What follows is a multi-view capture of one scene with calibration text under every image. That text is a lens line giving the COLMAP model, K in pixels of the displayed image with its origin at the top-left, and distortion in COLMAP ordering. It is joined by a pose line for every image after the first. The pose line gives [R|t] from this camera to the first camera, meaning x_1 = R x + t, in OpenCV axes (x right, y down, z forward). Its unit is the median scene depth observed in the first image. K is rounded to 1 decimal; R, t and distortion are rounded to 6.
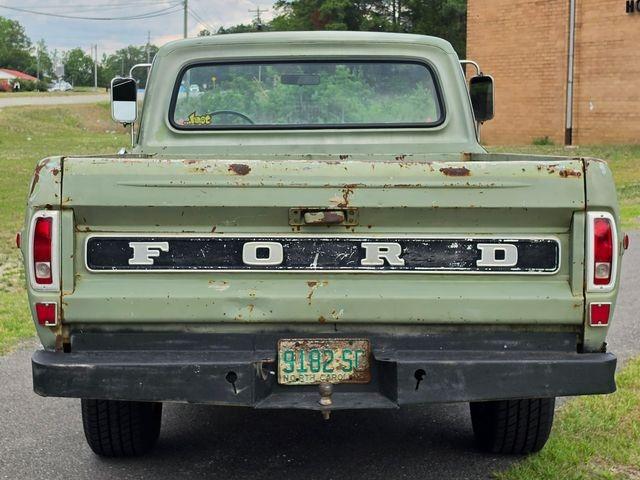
lens RADIAL K [[1315.9, 0, 319.8], [0, 1315.9, 199.3], [0, 0, 1]] dist [0.228640, -0.432712]
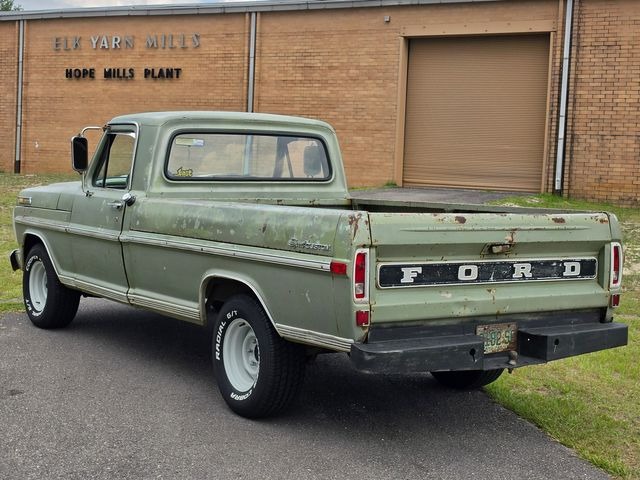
lens RADIAL K [[970.1, 0, 328.9], [0, 970.1, 206.3], [0, 0, 1]] dist [0.116244, -0.091985]
pose [[0.841352, 0.001764, 0.540485, -0.814172], [0.000855, 0.999989, -0.004594, -0.033138], [-0.540487, 0.004327, 0.841341, 0.108914]]
